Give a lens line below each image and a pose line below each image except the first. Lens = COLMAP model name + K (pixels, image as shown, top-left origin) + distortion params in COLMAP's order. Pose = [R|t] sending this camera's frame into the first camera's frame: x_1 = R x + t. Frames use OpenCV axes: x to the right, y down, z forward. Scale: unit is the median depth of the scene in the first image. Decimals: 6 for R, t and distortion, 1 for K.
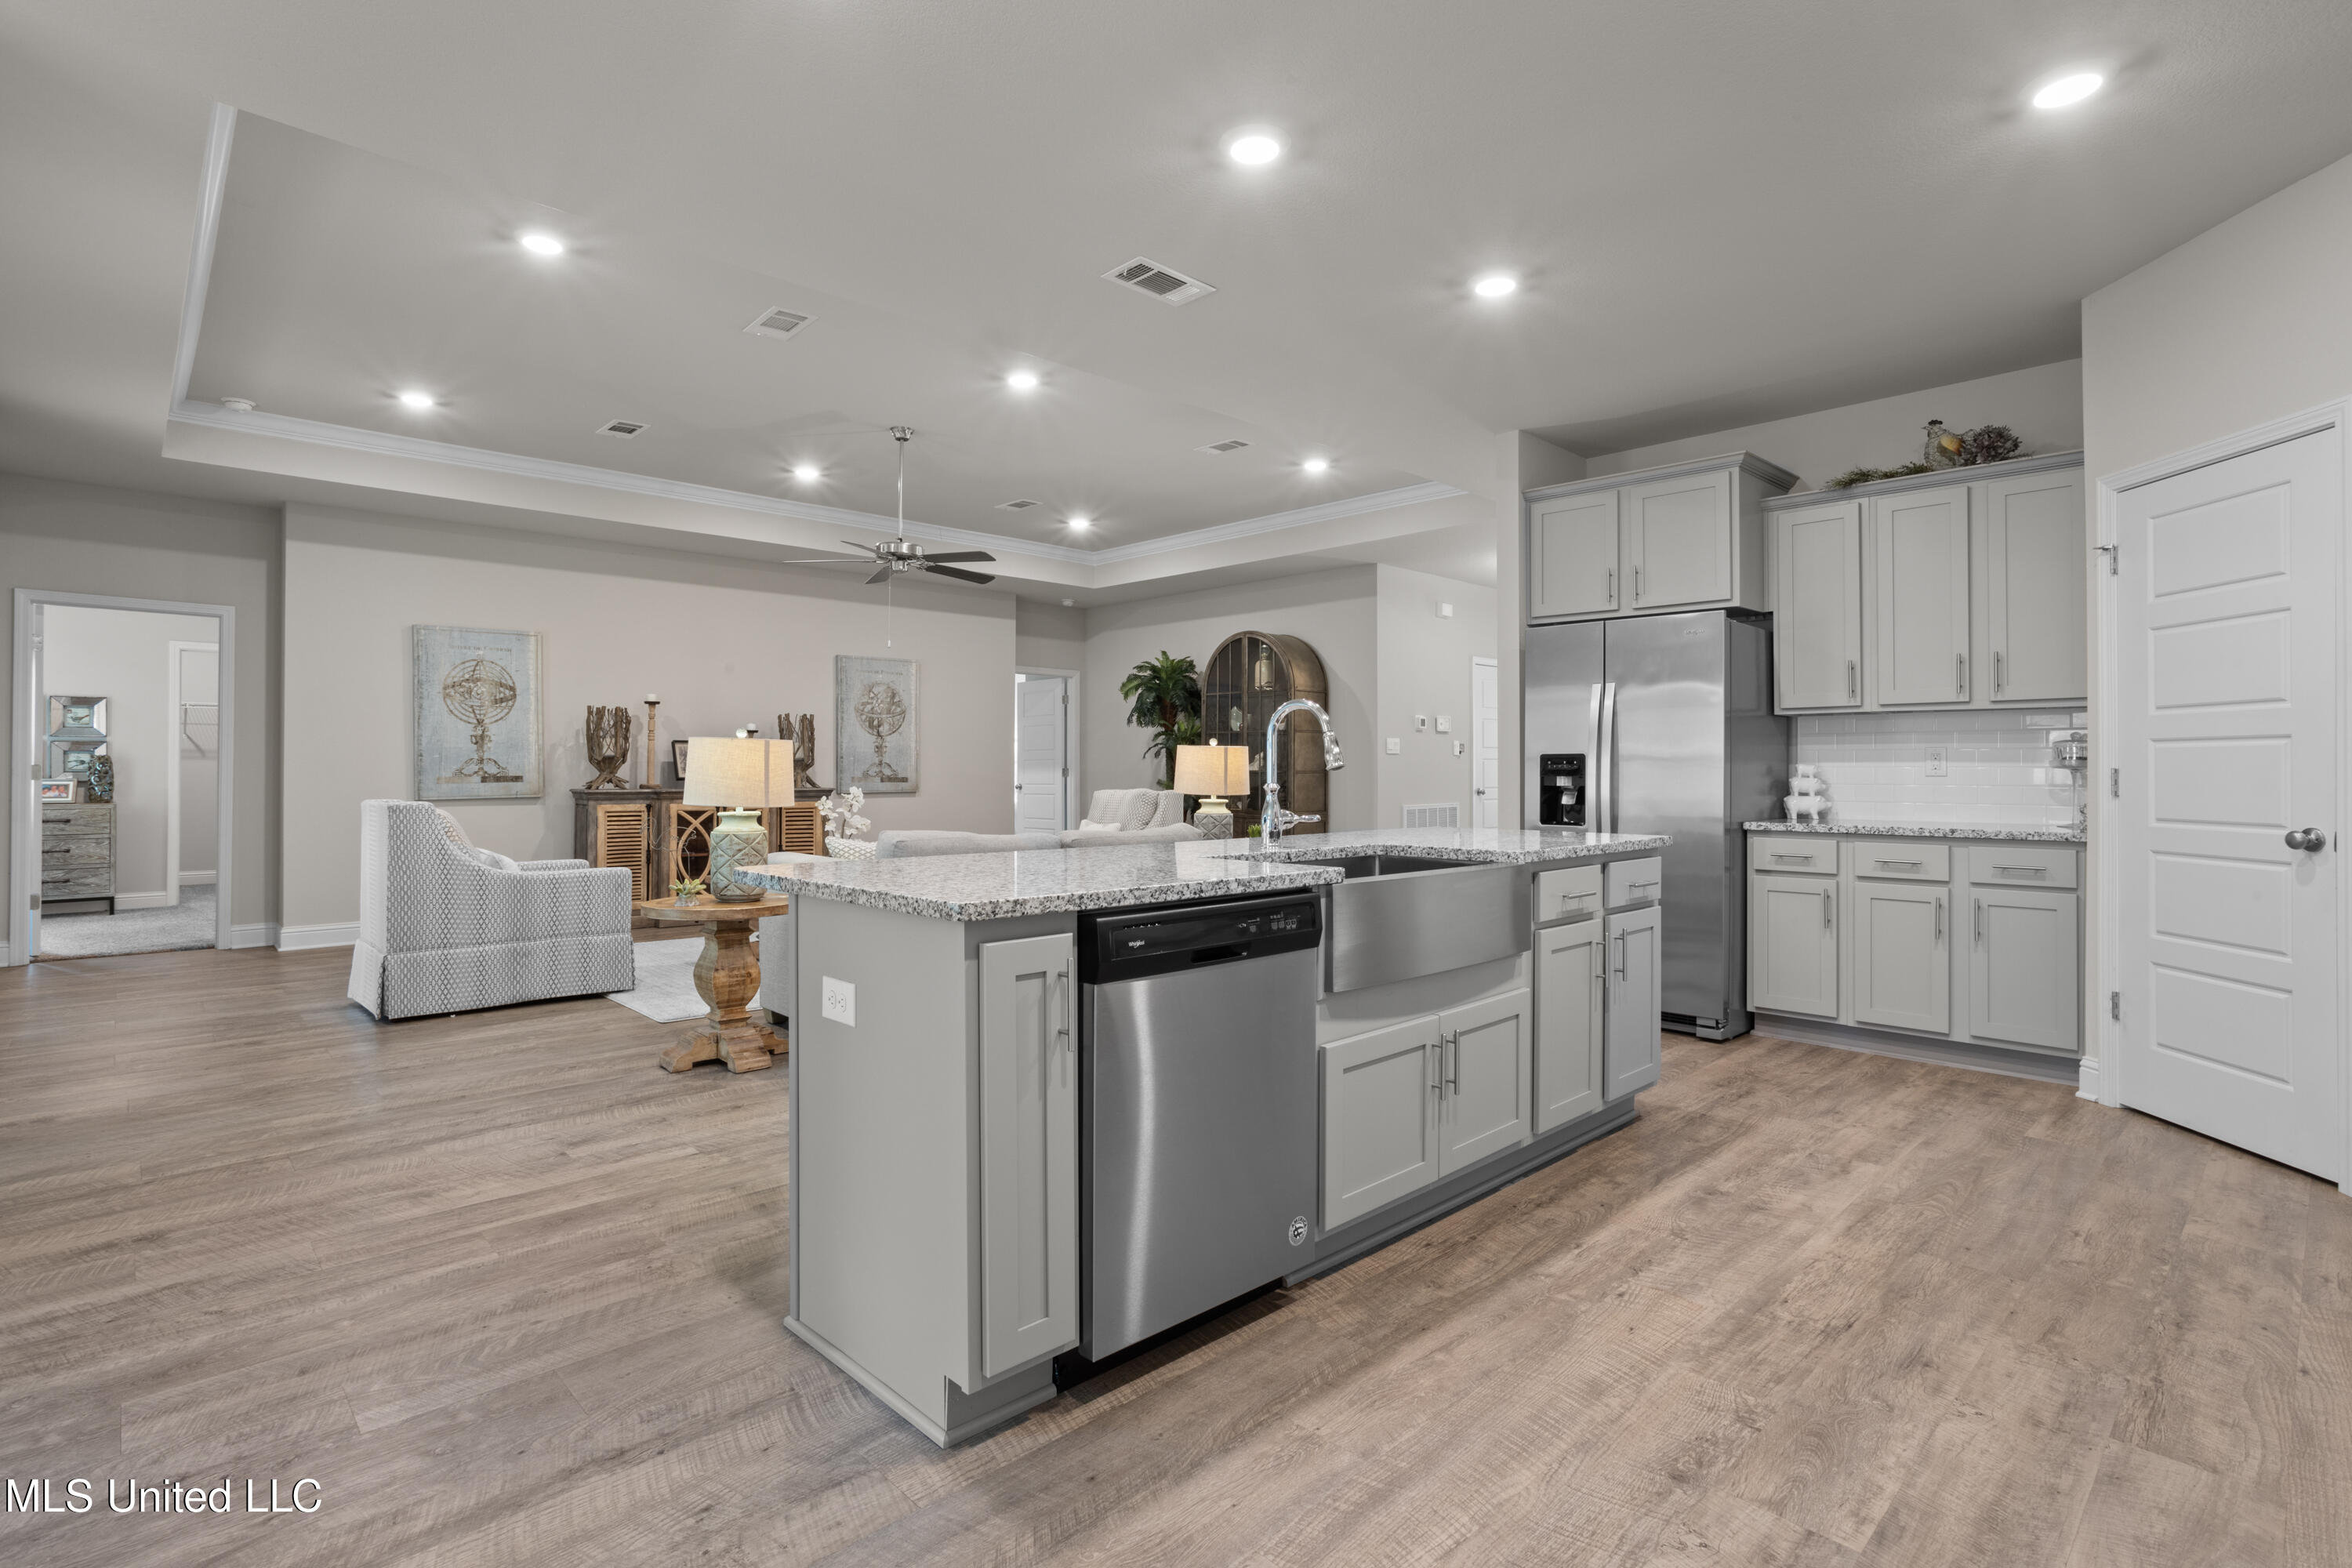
lens RADIAL K [[1135.6, 0, 1173.5], [0, 1135.6, 761.6], [0, 0, 1]] dist [-0.050793, 0.030781]
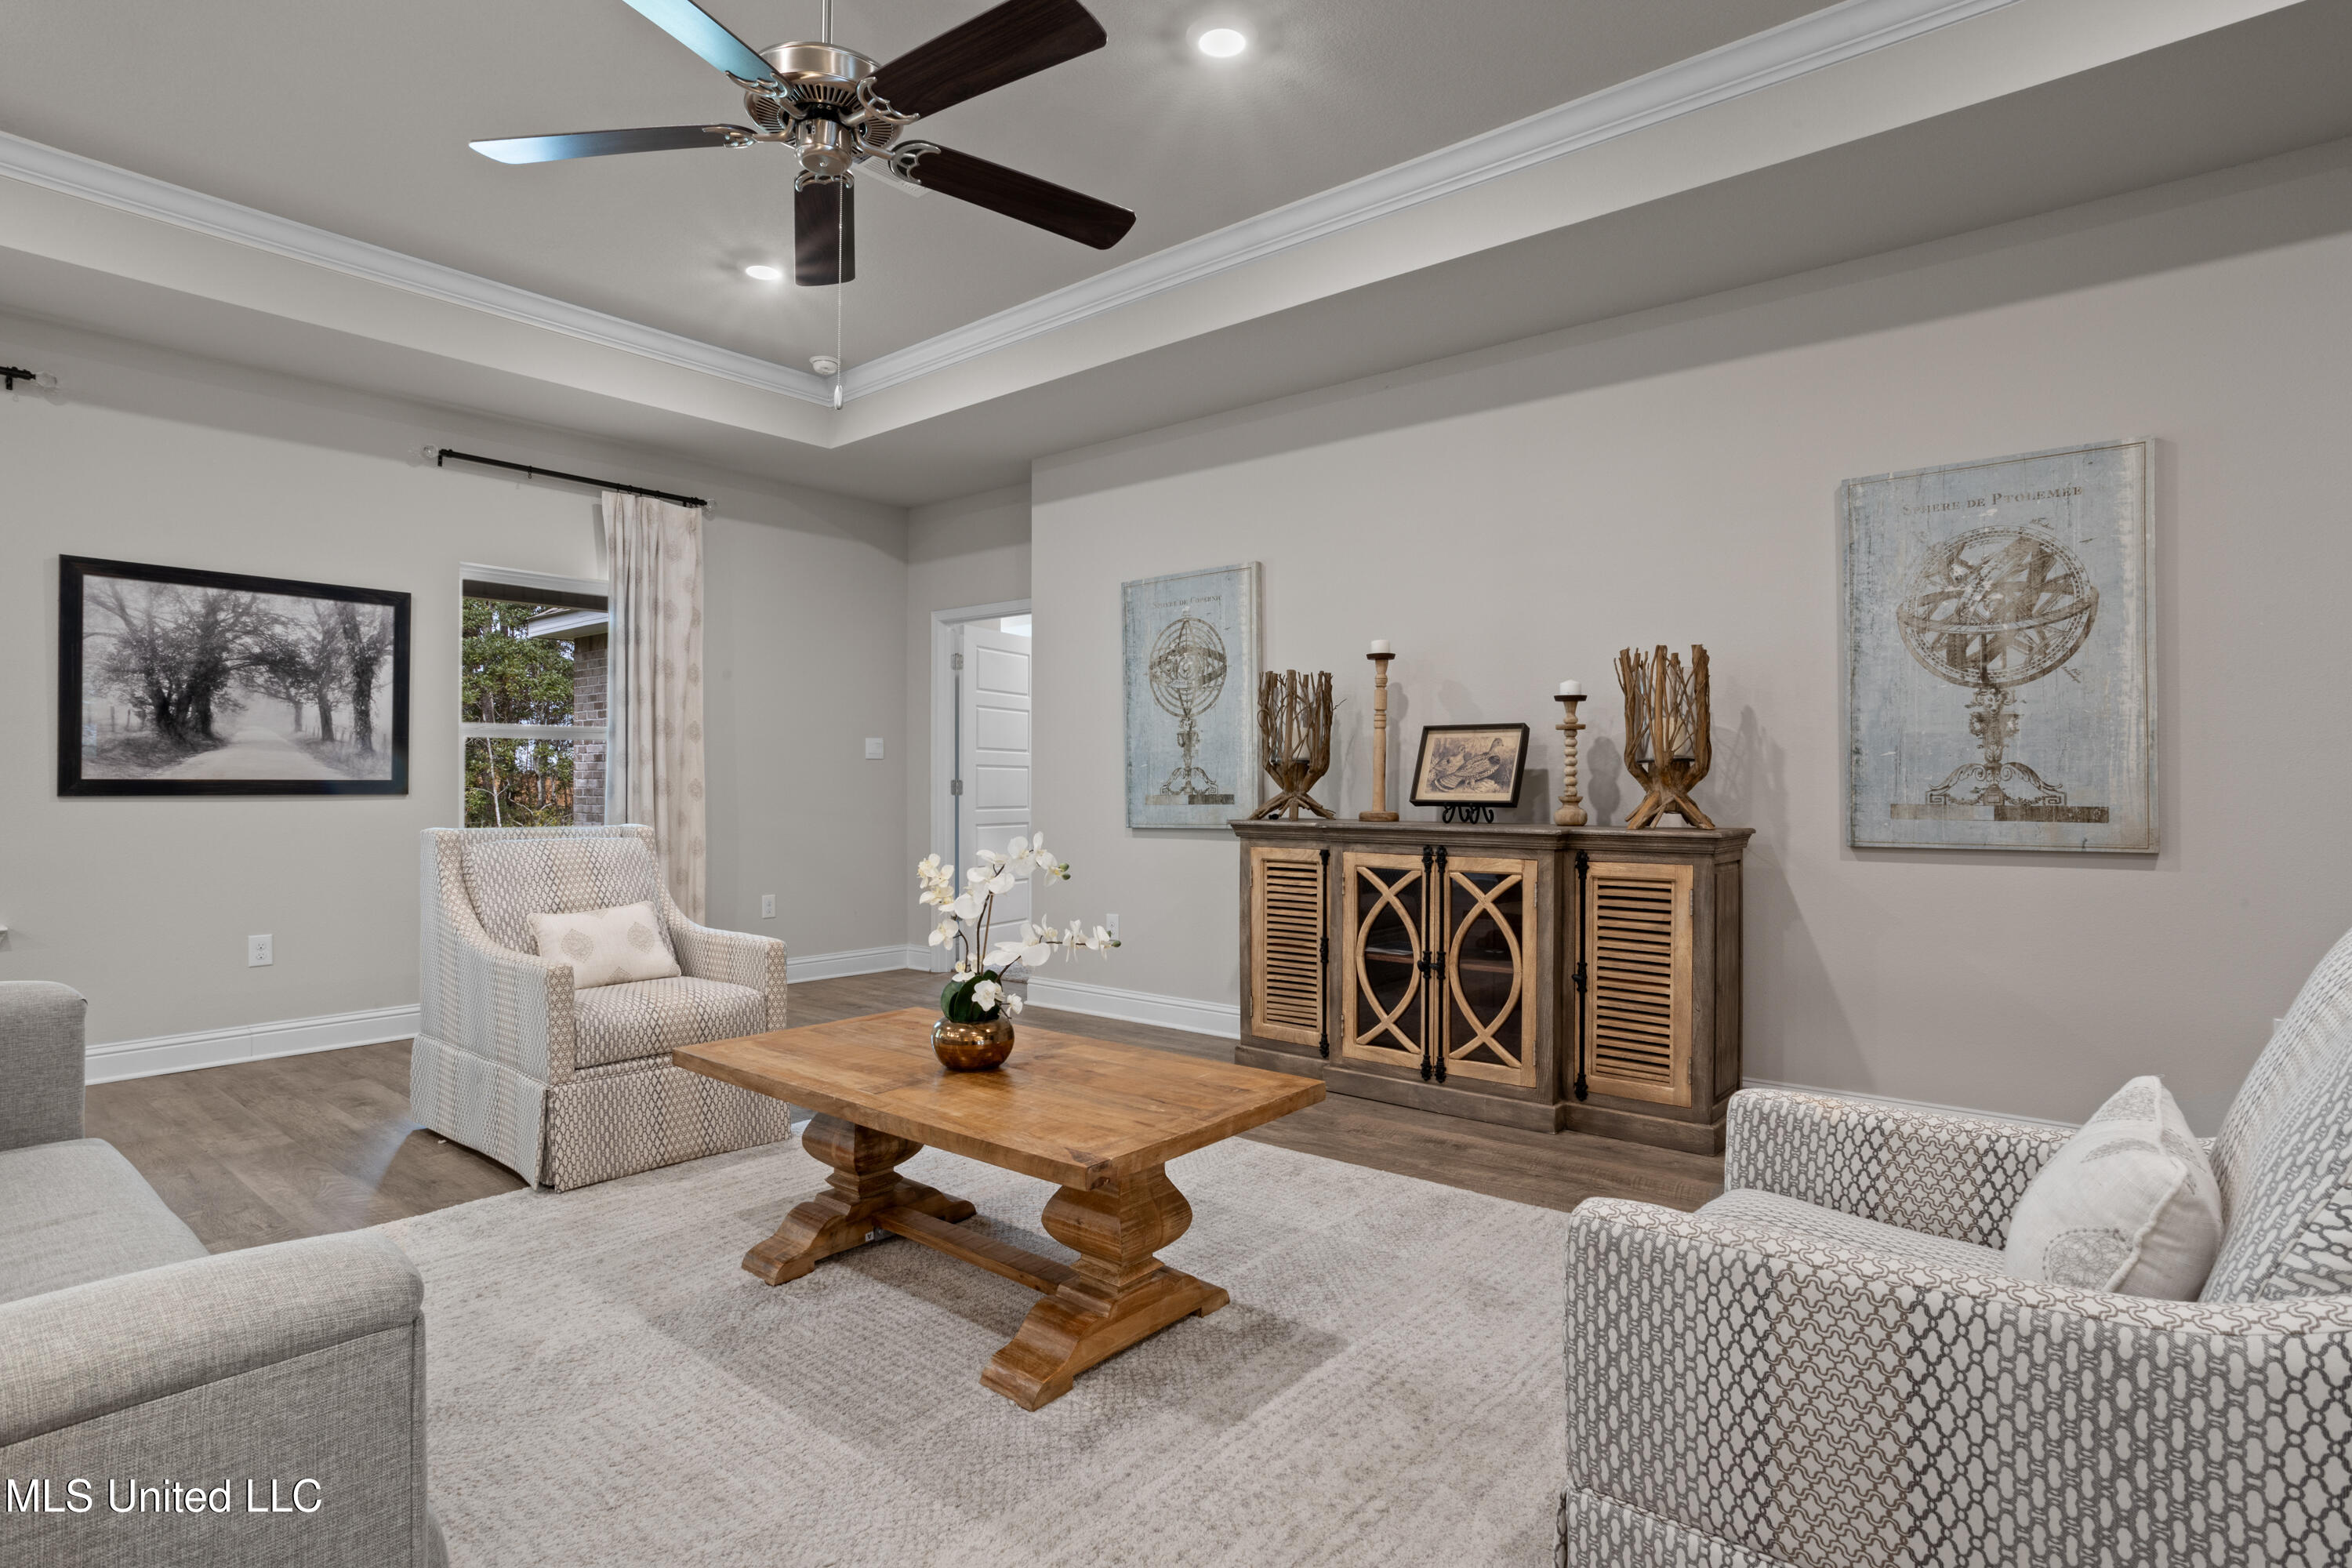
lens RADIAL K [[1169.8, 0, 1200.4], [0, 1169.8, 795.8], [0, 0, 1]] dist [-0.059849, 0.012097]
pose [[0.133872, 0.007297, -0.990972, 0.102462], [0.007213, 0.999939, 0.008337, 0.011938], [0.990972, -0.008264, 0.133812, 1.379722]]
